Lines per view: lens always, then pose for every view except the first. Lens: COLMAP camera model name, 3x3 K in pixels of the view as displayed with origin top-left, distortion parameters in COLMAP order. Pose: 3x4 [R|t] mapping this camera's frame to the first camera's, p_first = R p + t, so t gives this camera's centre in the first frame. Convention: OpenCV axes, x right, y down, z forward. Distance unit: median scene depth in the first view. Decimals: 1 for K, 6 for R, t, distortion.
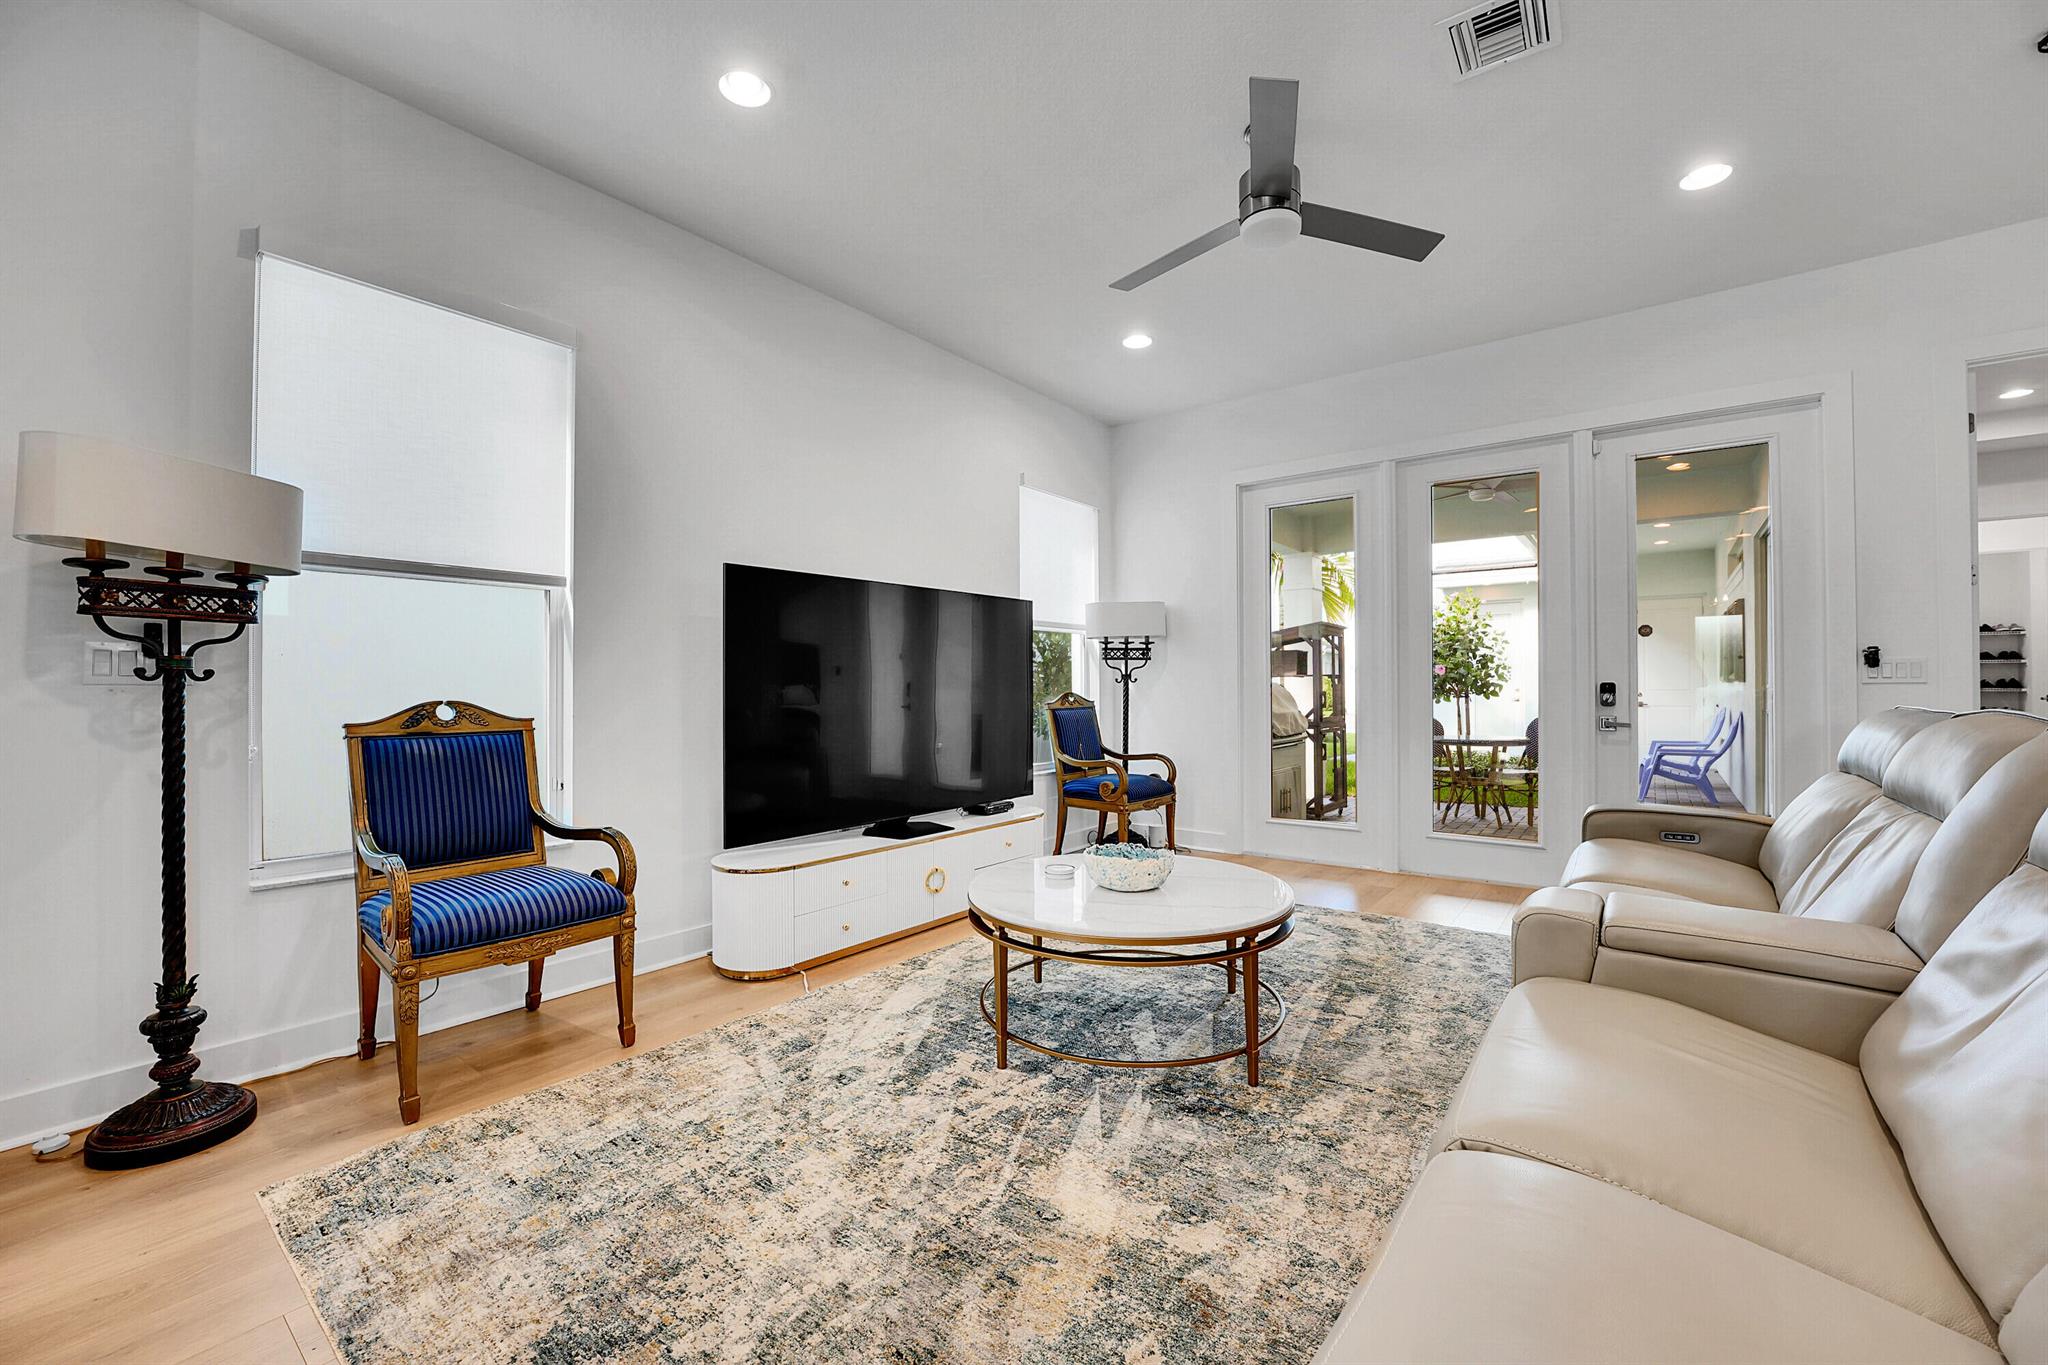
lens RADIAL K [[821.9, 0, 1028.0], [0, 821.9, 682.7], [0, 0, 1]] dist [-0.033383, 0.004361]
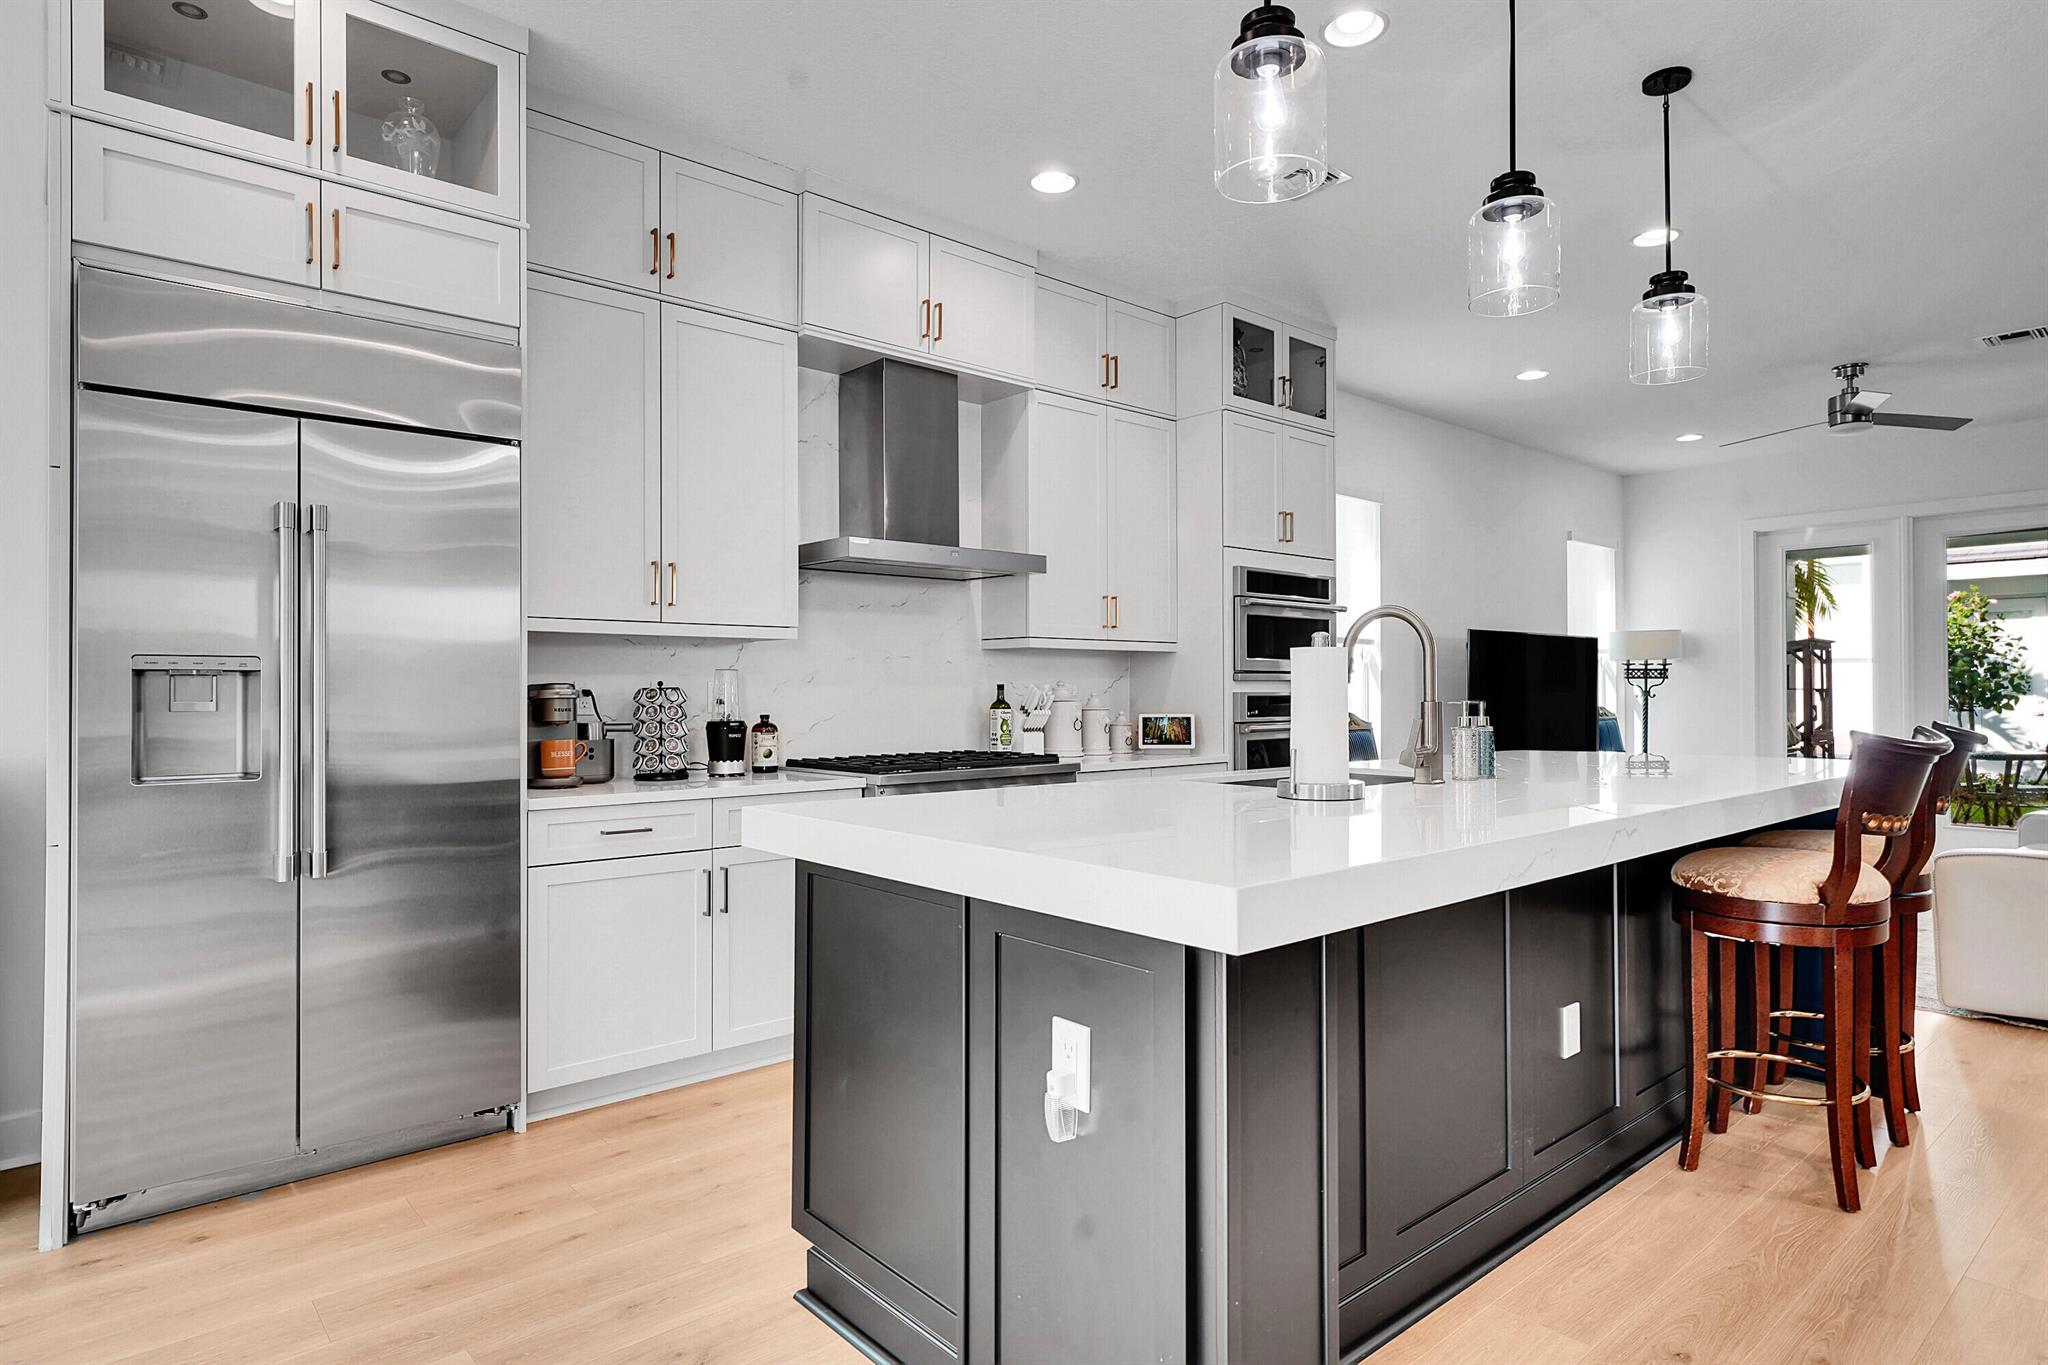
lens RADIAL K [[1121.4, 0, 1024.0], [0, 1121.4, 682.5], [0, 0, 1]] dist [-0.000080, 0.000270]
pose [[0.980111, 0.000050, -0.198450, -0.579238], [-0.000580, 0.999996, -0.002611, -0.023115], [0.198449, 0.002675, 0.980108, -1.011993]]
